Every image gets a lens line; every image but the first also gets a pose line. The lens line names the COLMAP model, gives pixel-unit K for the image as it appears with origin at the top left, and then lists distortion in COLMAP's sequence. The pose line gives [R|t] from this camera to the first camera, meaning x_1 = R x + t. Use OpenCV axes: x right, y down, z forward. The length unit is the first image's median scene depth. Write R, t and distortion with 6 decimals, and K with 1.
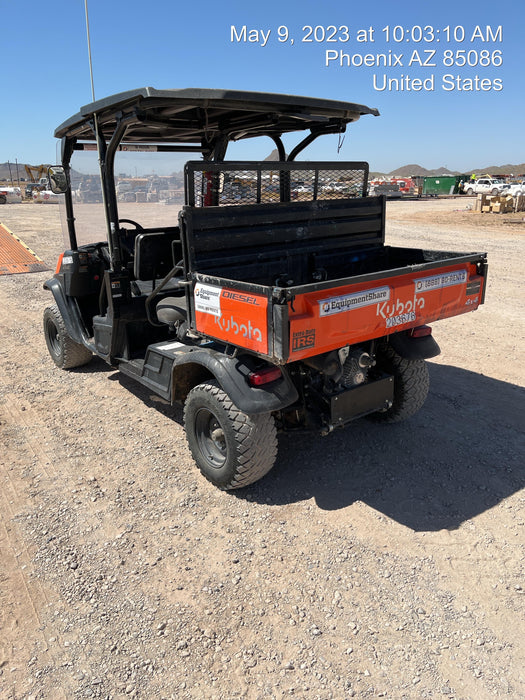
lens RADIAL K [[516.0, 0, 254.9], [0, 516.0, 360.3], [0, 0, 1]] dist [-0.014359, -0.004924]
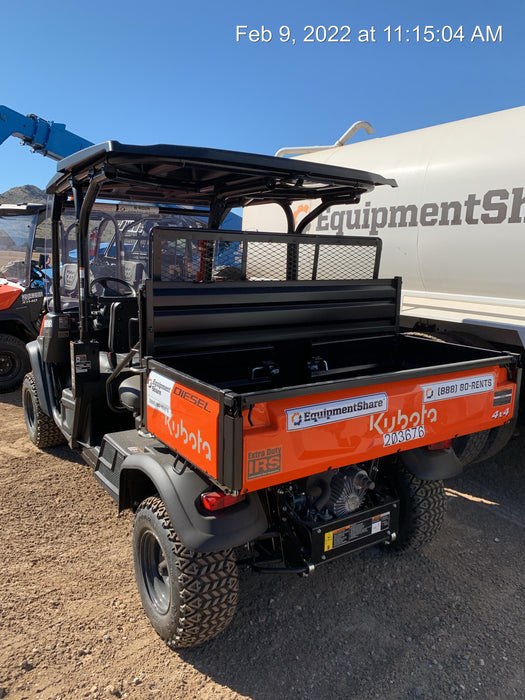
lens RADIAL K [[541.1, 0, 263.9], [0, 541.1, 347.5], [0, 0, 1]] dist [0.009412, -0.044183]
pose [[0.996716, 0.064630, -0.048780, 0.094523], [-0.071155, 0.986616, -0.146715, -0.068912], [0.038645, 0.149704, 0.987975, 0.148933]]
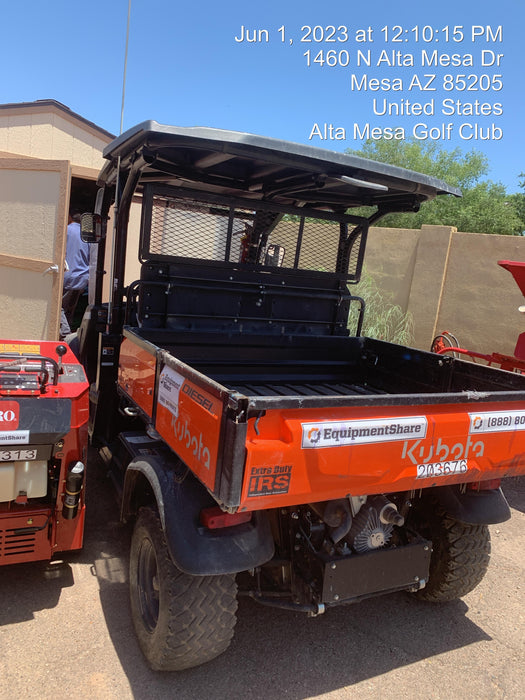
lens RADIAL K [[541.1, 0, 261.5], [0, 541.1, 345.4], [0, 0, 1]] dist [0.009412, -0.044183]
pose [[0.975162, 0.156548, -0.156692, 0.126844], [-0.182386, 0.968936, -0.167026, -0.067915], [0.125677, 0.191456, 0.973422, 0.231954]]
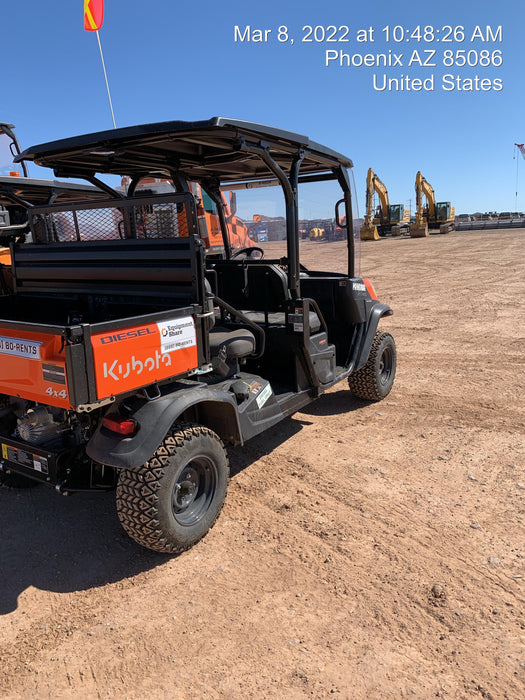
lens RADIAL K [[541.1, 0, 269.7], [0, 541.1, 343.2], [0, 0, 1]] dist [0.009412, -0.044183]
pose [[0.330432, 0.207822, -0.920665, 1.208564], [-0.284573, 0.952000, 0.112761, -0.351684], [0.899907, 0.224737, 0.373711, 1.012459]]
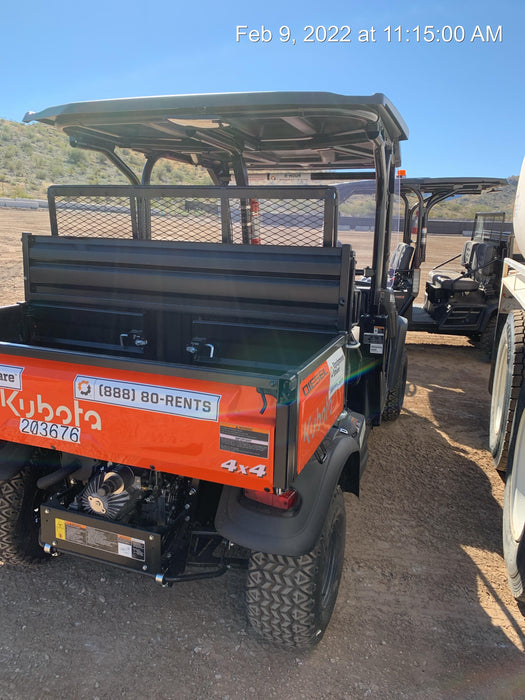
lens RADIAL K [[541.1, 0, 263.7], [0, 541.1, 349.0], [0, 0, 1]] dist [0.009412, -0.044183]
pose [[0.541270, 0.229357, -0.808964, 0.841312], [-0.308826, 0.949066, 0.062446, -0.264986], [0.782083, 0.216029, 0.584532, 0.729996]]
